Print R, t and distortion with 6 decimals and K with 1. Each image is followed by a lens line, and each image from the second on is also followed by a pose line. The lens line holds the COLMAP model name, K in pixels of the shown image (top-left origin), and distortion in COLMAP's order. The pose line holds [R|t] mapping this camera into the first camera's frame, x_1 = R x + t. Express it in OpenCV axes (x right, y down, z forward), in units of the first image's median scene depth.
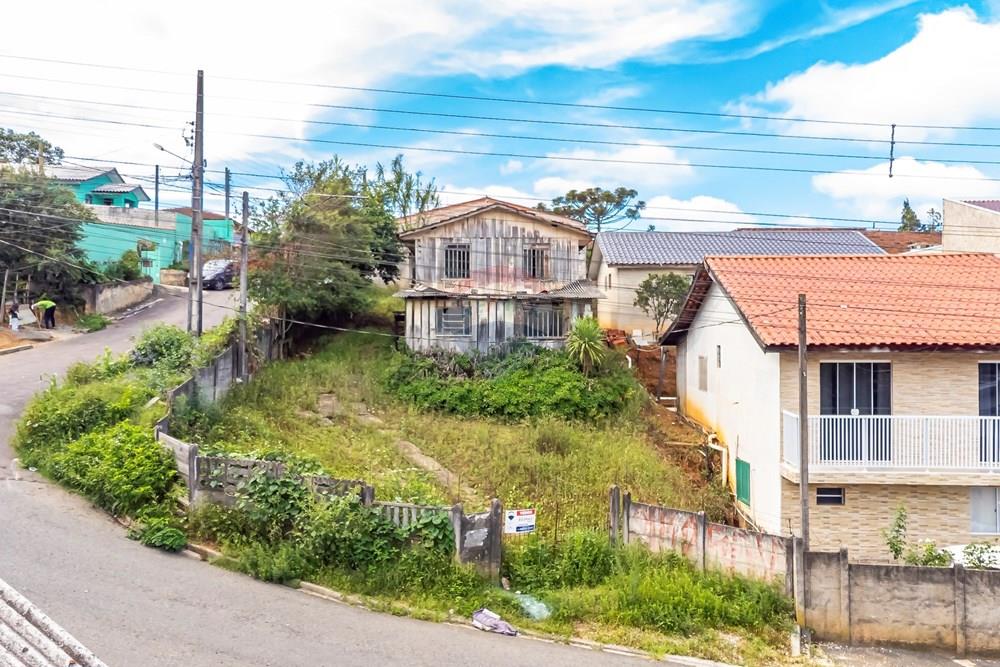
lens RADIAL K [[873.6, 0, 493.3], [0, 873.6, 338.0], [0, 0, 1]] dist [0.041913, 0.011529]
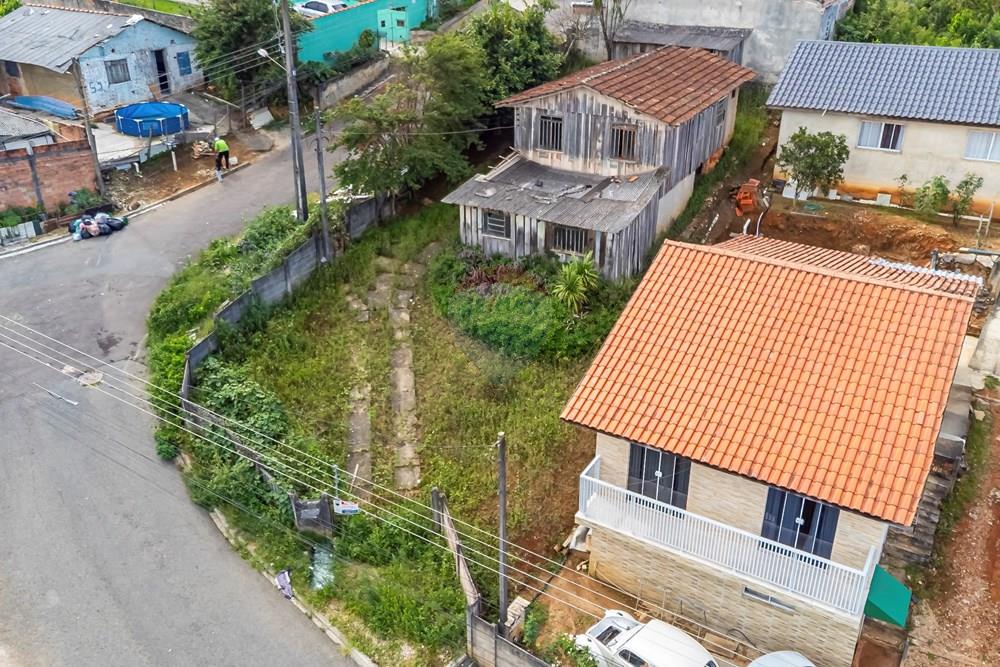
lens RADIAL K [[880.4, 0, 496.3], [0, 880.4, 337.9], [0, 0, 1]] dist [0.037001, -0.019080]
pose [[0.874883, 0.216183, -0.433410, 0.517610], [0.001289, 0.893816, 0.448432, -0.432108], [0.484332, -0.392885, 0.781706, 0.081186]]
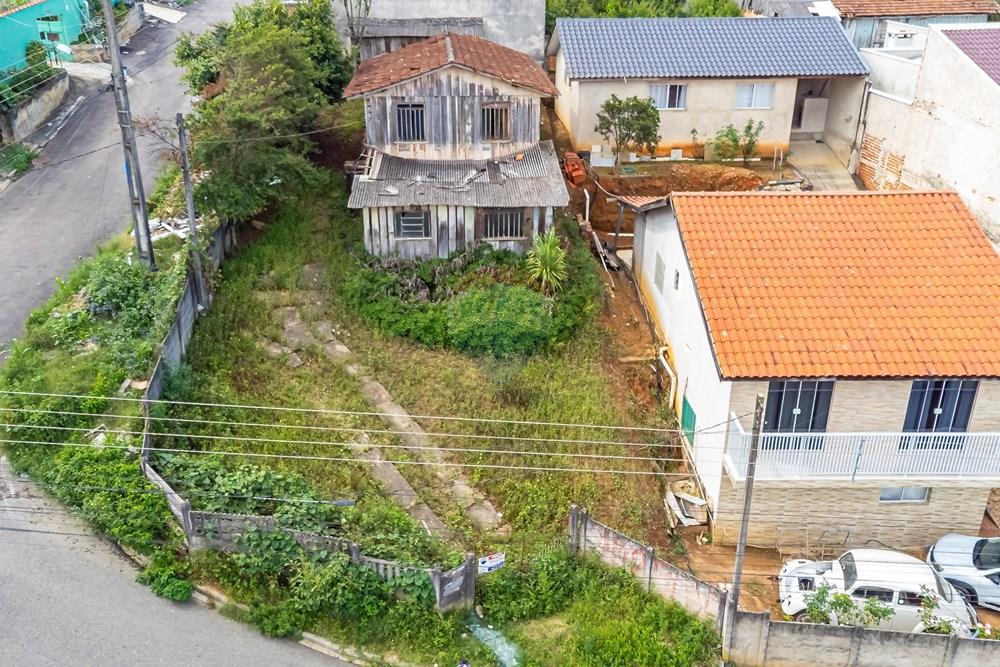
lens RADIAL K [[873.6, 0, 493.3], [0, 873.6, 338.0], [0, 0, 1]] dist [0.041913, 0.011529]
pose [[0.998053, -0.025399, 0.056967, -0.015812], [-0.000614, 0.909292, 0.416159, -0.343083], [-0.062369, -0.415384, 0.907506, 0.061582]]
